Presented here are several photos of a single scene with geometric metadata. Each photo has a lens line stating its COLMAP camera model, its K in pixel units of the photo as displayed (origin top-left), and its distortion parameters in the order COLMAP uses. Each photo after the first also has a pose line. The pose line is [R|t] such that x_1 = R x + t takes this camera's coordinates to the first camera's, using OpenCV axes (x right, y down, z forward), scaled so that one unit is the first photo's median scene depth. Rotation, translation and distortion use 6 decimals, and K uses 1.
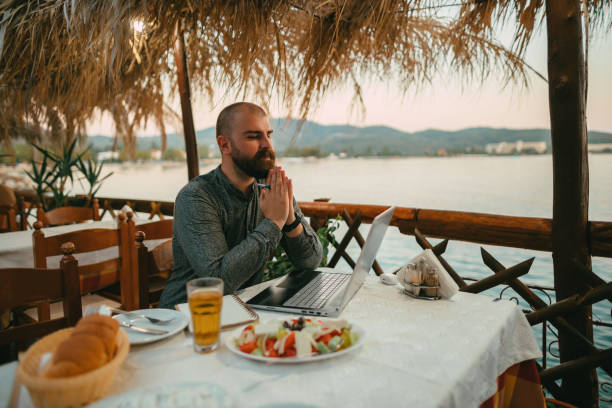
lens RADIAL K [[419.4, 0, 306.0], [0, 419.4, 204.0], [0, 0, 1]] dist [-0.003598, 0.004925]
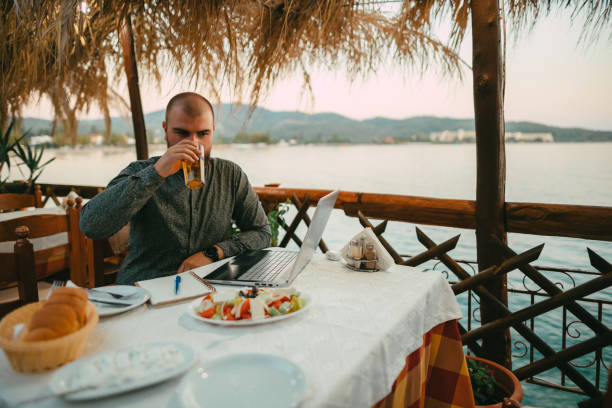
lens RADIAL K [[419.4, 0, 306.0], [0, 419.4, 204.0], [0, 0, 1]] dist [-0.003598, 0.004925]
pose [[0.993005, -0.007564, 0.117833, -0.002832], [0.003864, 0.999493, 0.031598, 0.005564], [-0.118012, -0.030922, 0.992531, -0.056113]]
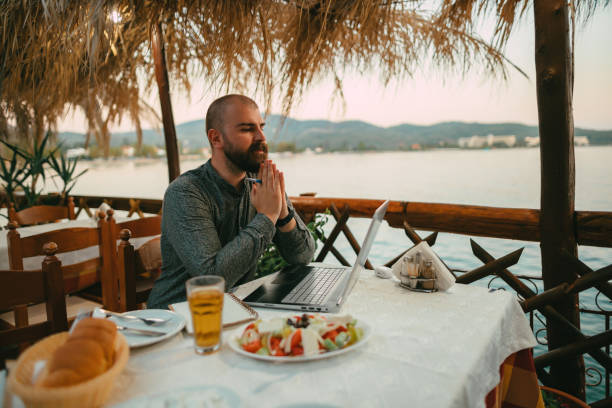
lens RADIAL K [[419.4, 0, 306.0], [0, 419.4, 204.0], [0, 0, 1]] dist [-0.003598, 0.004925]
pose [[0.998341, -0.015523, 0.055446, -0.026193], [0.014903, 0.999822, 0.011578, 0.001533], [-0.055615, -0.010733, 0.998395, 0.013348]]
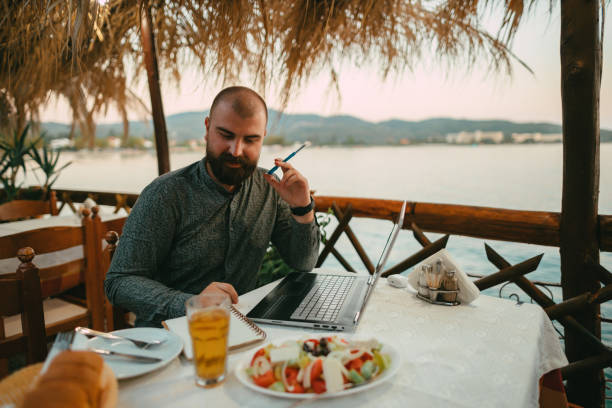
lens RADIAL K [[419.4, 0, 306.0], [0, 419.4, 204.0], [0, 0, 1]] dist [-0.003598, 0.004925]
pose [[0.996479, -0.006987, 0.083551, -0.050882], [0.004798, 0.999641, 0.026366, -0.009257], [-0.083705, -0.025873, 0.996155, 0.076445]]
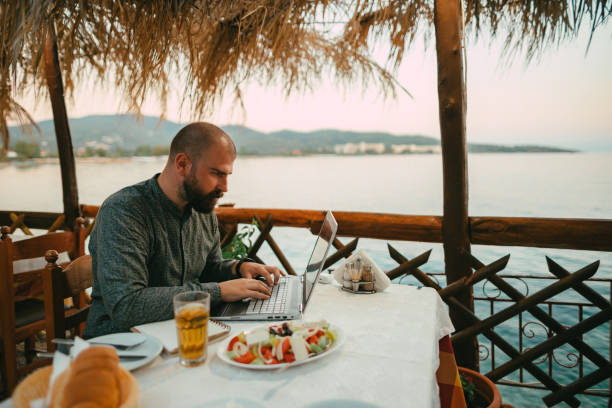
lens RADIAL K [[419.4, 0, 306.0], [0, 419.4, 204.0], [0, 0, 1]] dist [-0.003598, 0.004925]
pose [[0.944332, -0.033687, 0.327265, -0.131875], [0.033332, 0.999422, 0.006697, -0.014930], [-0.327301, 0.004584, 0.944909, -0.006354]]
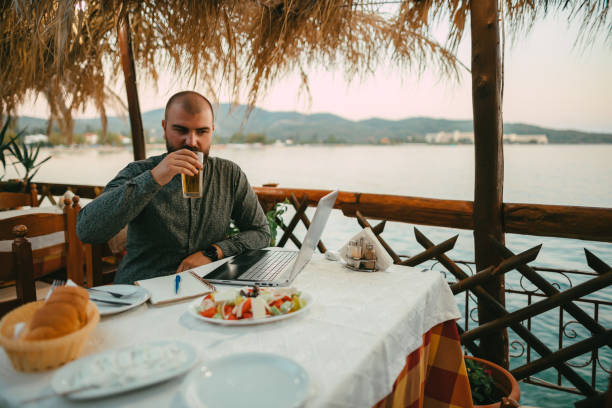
lens RADIAL K [[419.4, 0, 306.0], [0, 419.4, 204.0], [0, 0, 1]] dist [-0.003598, 0.004925]
pose [[0.991793, -0.003343, 0.127814, -0.009286], [-0.000593, 0.999527, 0.030744, 0.006333], [-0.127856, -0.030568, 0.991322, -0.055970]]
